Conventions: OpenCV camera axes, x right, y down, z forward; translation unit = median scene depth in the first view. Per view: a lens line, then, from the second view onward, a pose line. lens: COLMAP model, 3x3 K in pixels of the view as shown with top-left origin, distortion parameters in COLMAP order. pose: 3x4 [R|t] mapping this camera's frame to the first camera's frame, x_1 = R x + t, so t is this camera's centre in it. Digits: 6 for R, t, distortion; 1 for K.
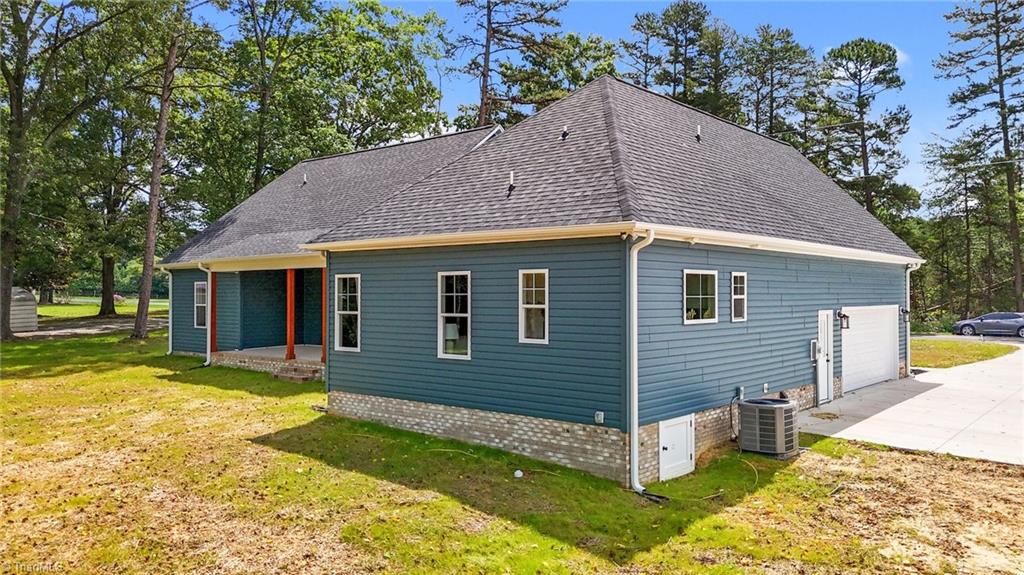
lens RADIAL K [[756.0, 0, 508.7], [0, 756.0, 288.3], [0, 0, 1]] dist [0.069386, -0.076863]
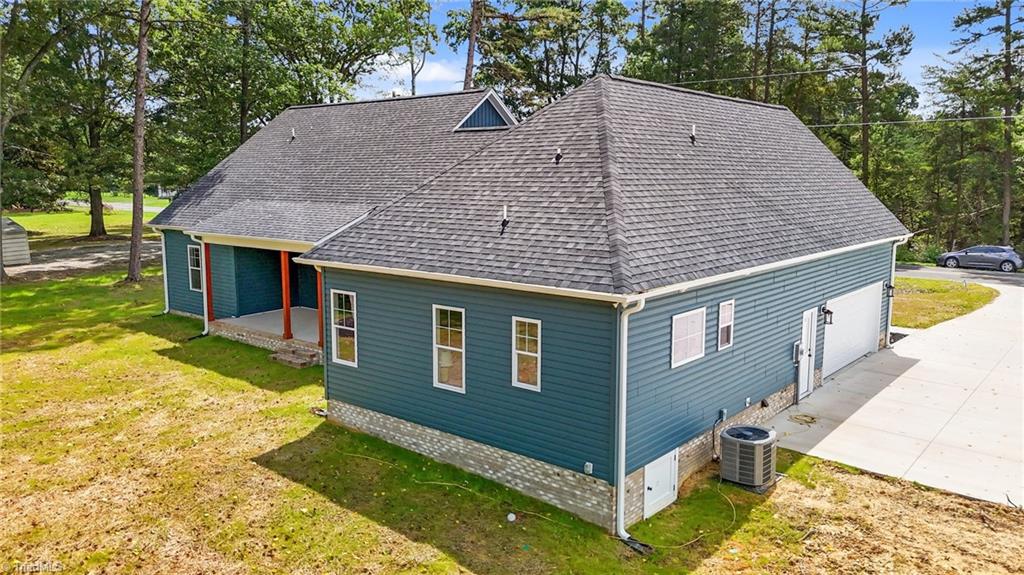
lens RADIAL K [[754.2, 0, 509.0], [0, 754.2, 286.0], [0, 0, 1]] dist [0.067994, -0.074259]
pose [[0.999930, -0.000203, 0.011818, -0.002455], [-0.001537, 0.989130, 0.147036, -0.187109], [-0.011720, -0.147044, 0.989060, -0.002351]]
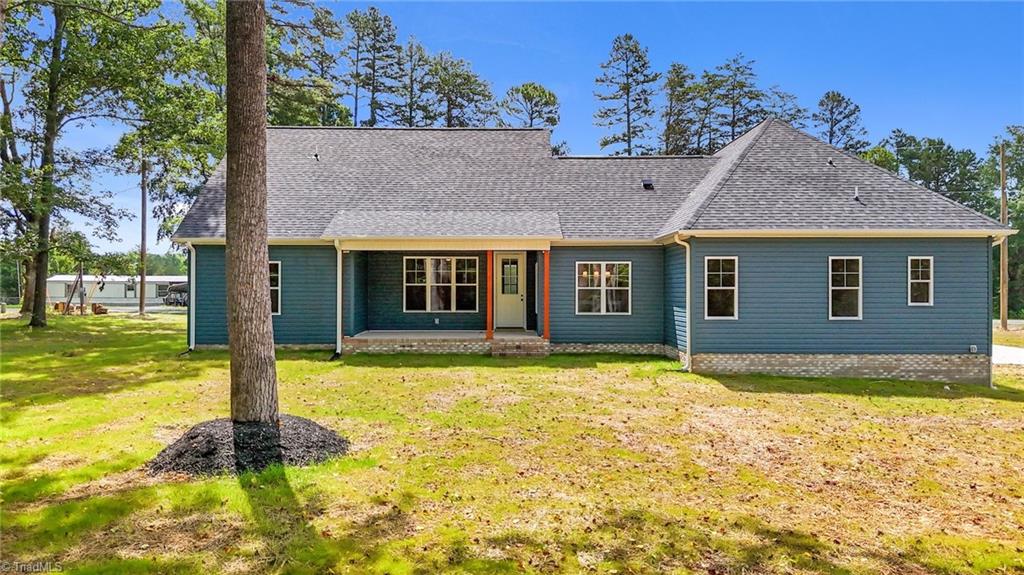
lens RADIAL K [[756.0, 0, 508.7], [0, 756.0, 288.3], [0, 0, 1]] dist [0.069386, -0.076863]
pose [[0.755064, 0.005824, 0.655626, -1.364612], [-0.007222, 0.999974, -0.000566, 0.038555], [-0.655612, -0.004308, 0.755086, 0.327012]]
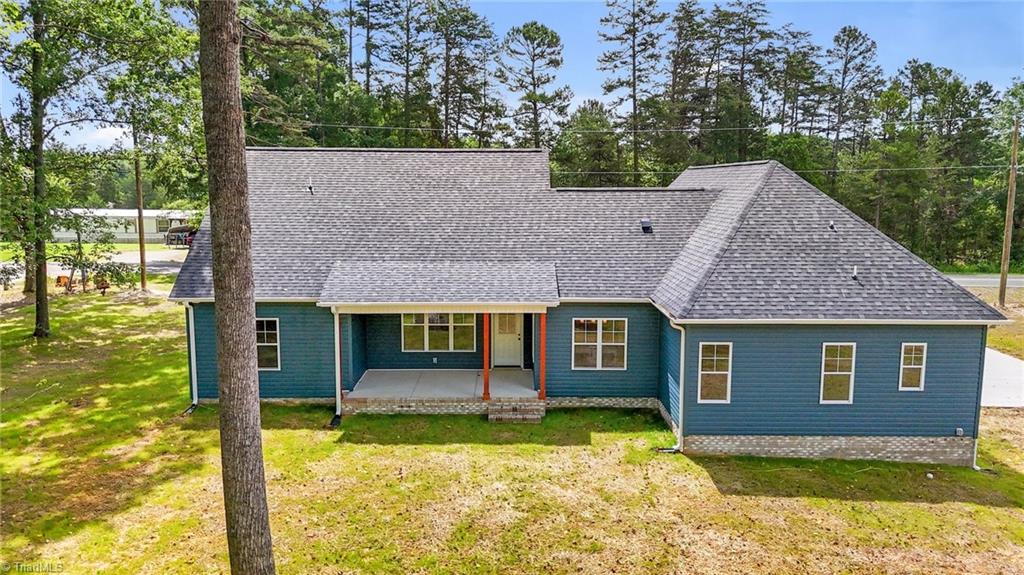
lens RADIAL K [[756.0, 0, 508.7], [0, 756.0, 288.3], [0, 0, 1]] dist [0.069386, -0.076863]
pose [[0.757568, -0.086675, 0.646976, -1.344881], [-0.007343, 0.989951, 0.141222, -0.295662], [-0.652715, -0.111736, 0.749319, 0.334353]]
